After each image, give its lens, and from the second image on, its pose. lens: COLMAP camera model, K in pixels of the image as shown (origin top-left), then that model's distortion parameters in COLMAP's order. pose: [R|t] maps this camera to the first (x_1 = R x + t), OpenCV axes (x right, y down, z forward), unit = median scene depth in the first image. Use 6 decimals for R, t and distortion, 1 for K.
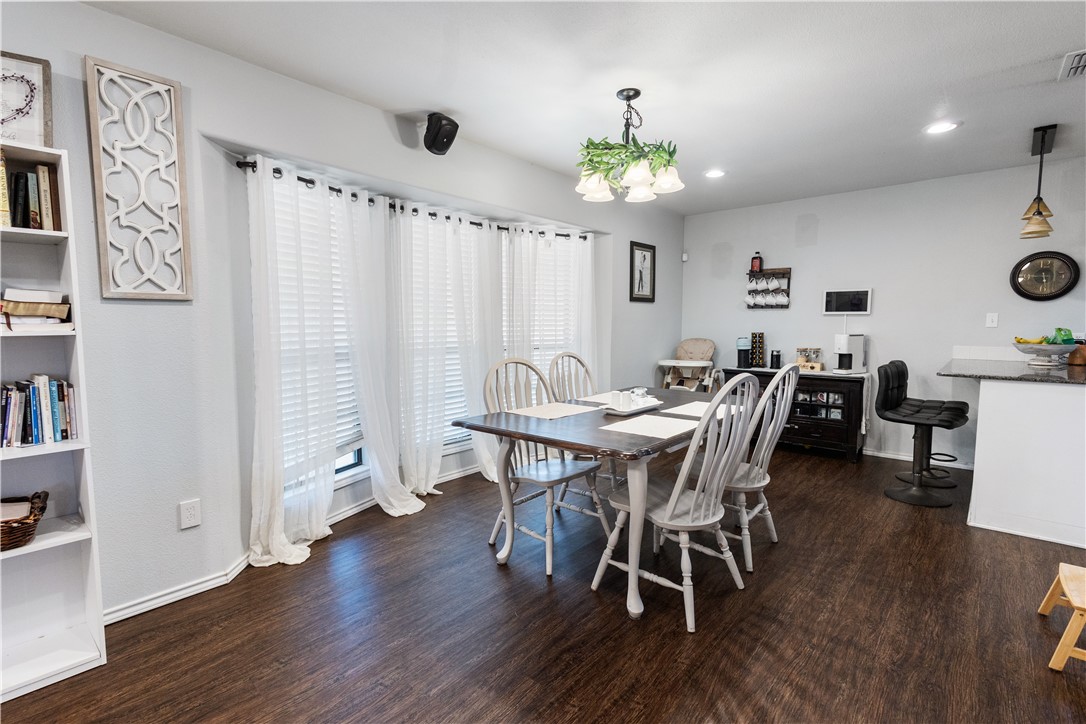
lens RADIAL K [[513.2, 0, 543.0], [0, 513.2, 362.0], [0, 0, 1]] dist [0.012475, -0.001292]
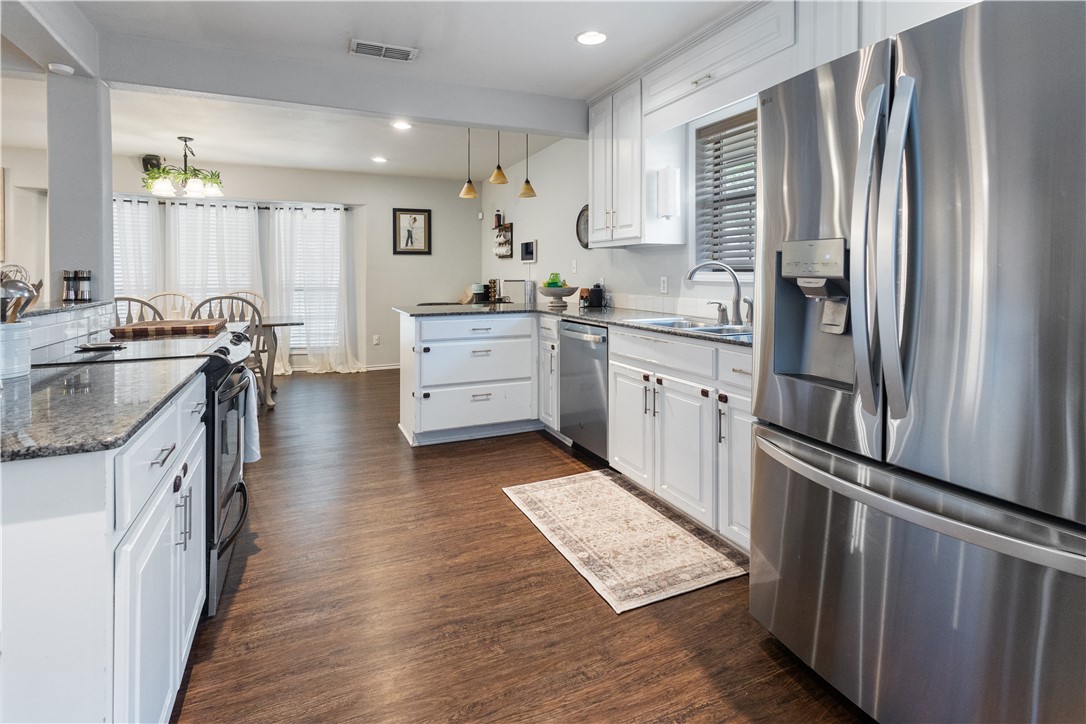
lens RADIAL K [[534.3, 0, 536.9], [0, 534.3, 272.7], [0, 0, 1]] dist [0.011821, -0.001104]
pose [[0.901949, -0.004700, -0.431817, 1.974015], [-0.029888, 0.996864, -0.073278, 0.026256], [0.430807, 0.078999, 0.898980, -0.077012]]
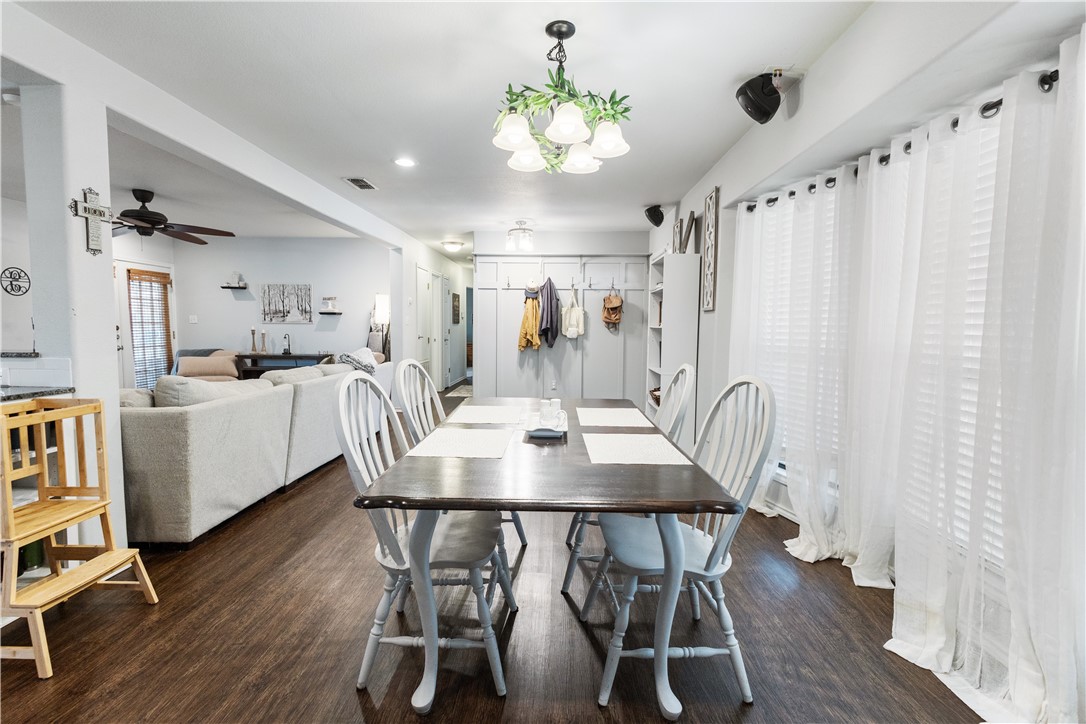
lens RADIAL K [[502.4, 0, 541.7], [0, 502.4, 359.0], [0, 0, 1]] dist [0.018637, -0.007426]
pose [[-0.777401, 0.032809, -0.628149, 0.679599], [-0.060407, 0.990129, 0.126476, -0.112305], [0.626098, 0.136267, -0.767745, 1.617198]]
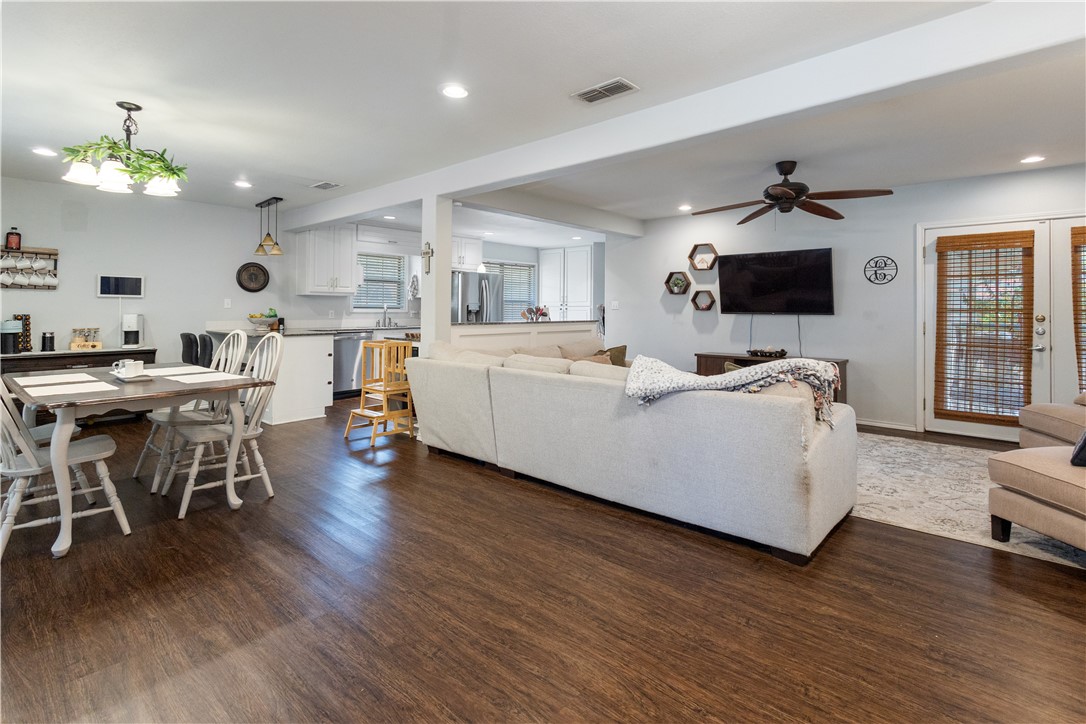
lens RADIAL K [[521.5, 0, 546.7], [0, 521.5, 308.4], [0, 0, 1]] dist [0.022192, -0.009876]
pose [[0.024117, 0.002142, 0.999707, -0.988498], [0.076496, 0.997062, -0.003982, 0.016046], [-0.996778, 0.076570, 0.023882, 0.062523]]
